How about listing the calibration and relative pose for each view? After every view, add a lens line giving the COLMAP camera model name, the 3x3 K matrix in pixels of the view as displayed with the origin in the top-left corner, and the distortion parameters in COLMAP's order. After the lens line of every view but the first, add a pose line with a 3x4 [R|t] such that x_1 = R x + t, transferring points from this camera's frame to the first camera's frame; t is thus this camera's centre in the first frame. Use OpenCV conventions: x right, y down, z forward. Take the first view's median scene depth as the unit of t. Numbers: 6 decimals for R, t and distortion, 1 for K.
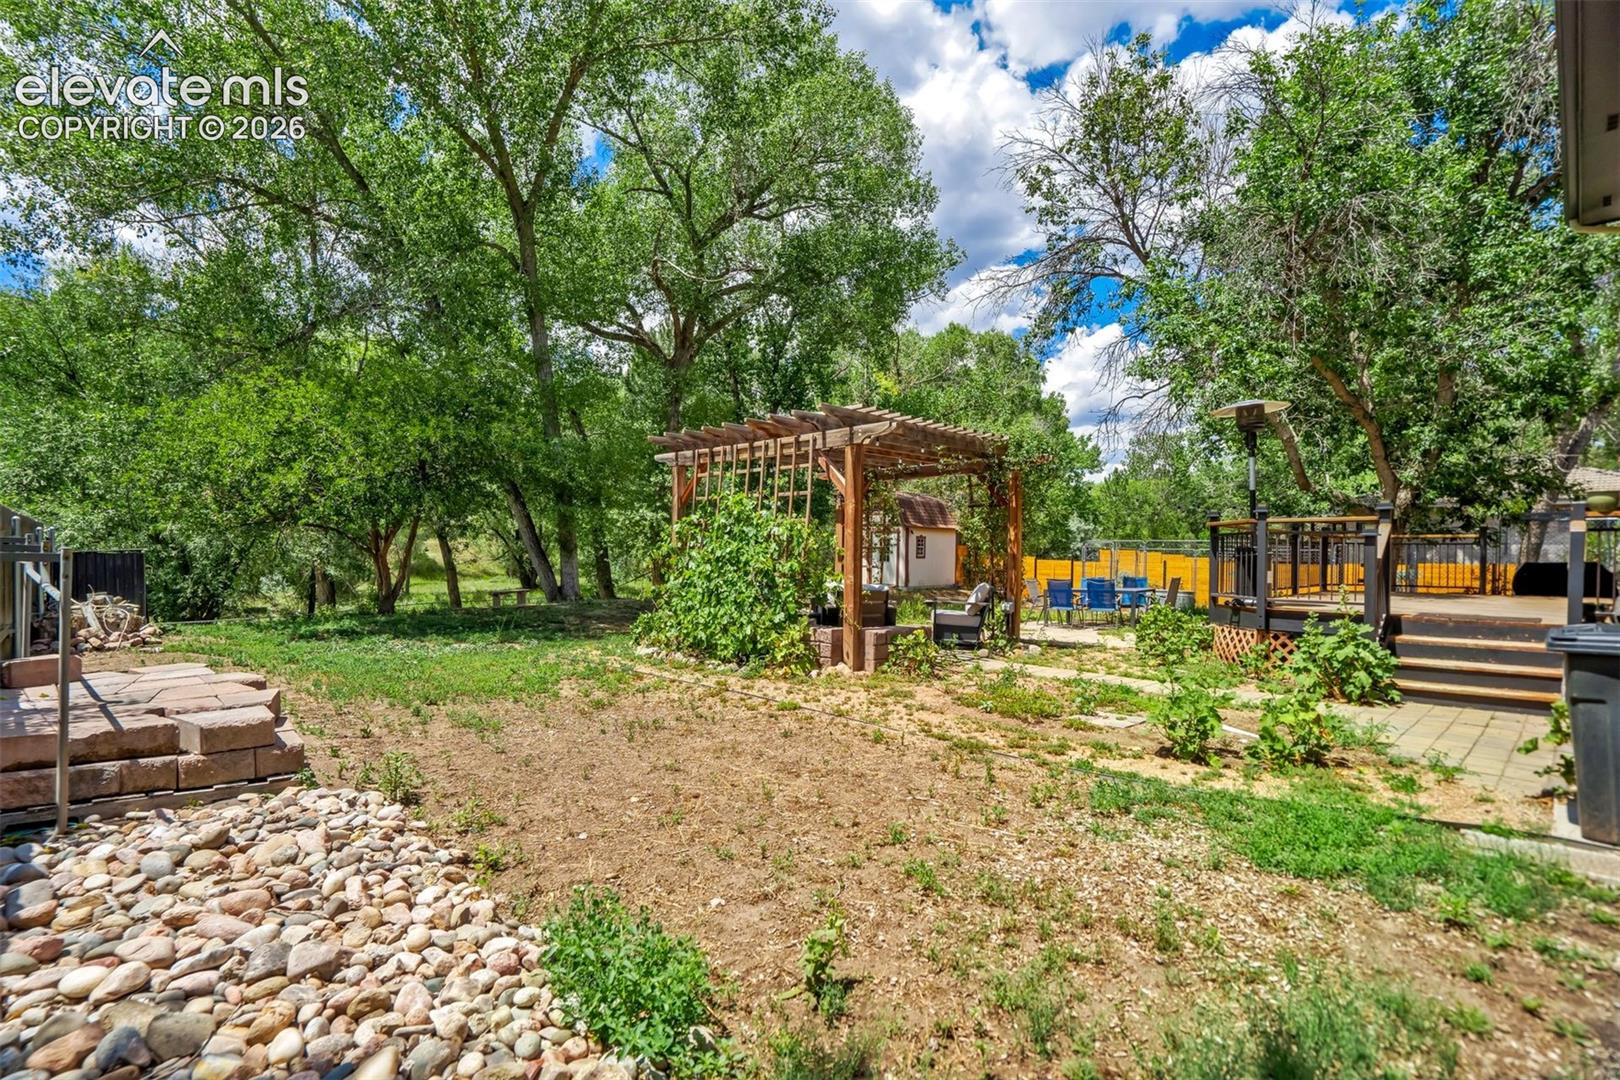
lens RADIAL K [[743.0, 0, 810.0], [0, 743.0, 540.0], [0, 0, 1]] dist [-0.000143, 0.000007]
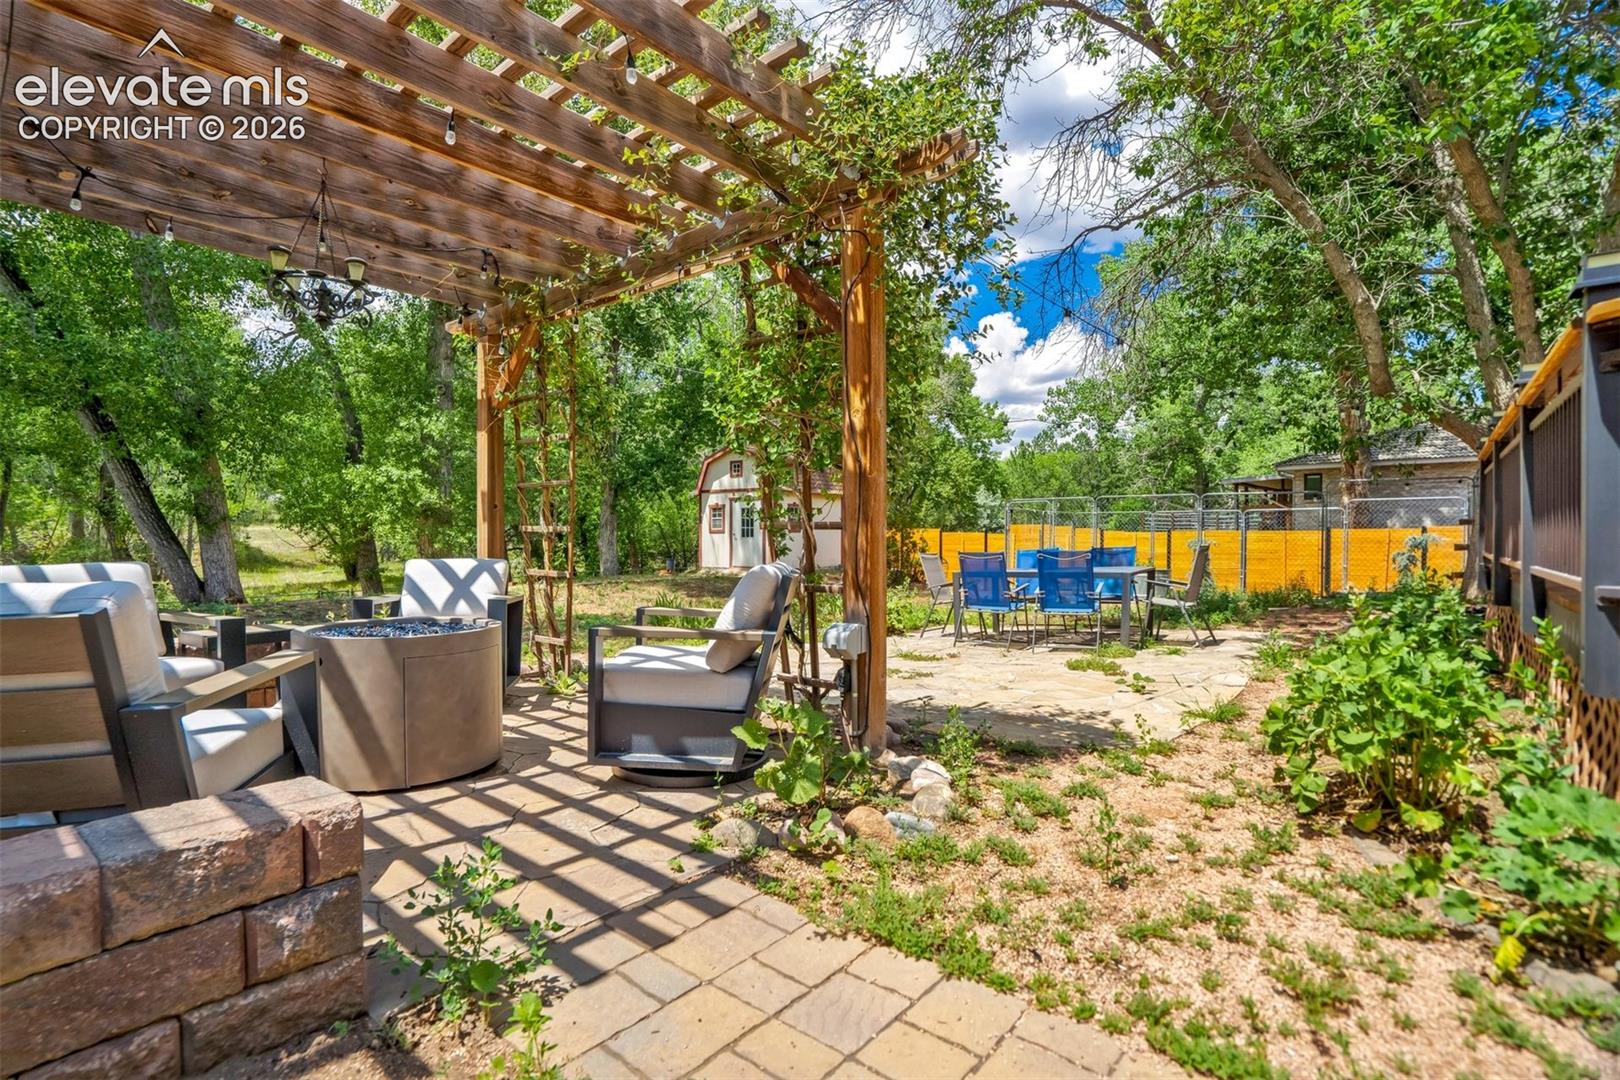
lens RADIAL K [[743.0, 0, 810.0], [0, 743.0, 540.0], [0, 0, 1]] dist [-0.000143, 0.000007]
pose [[0.992705, -0.014106, 0.119738, 0.039839], [0.011491, 0.999681, 0.022497, 0.008188], [-0.120017, -0.020957, 0.992551, 0.129753]]
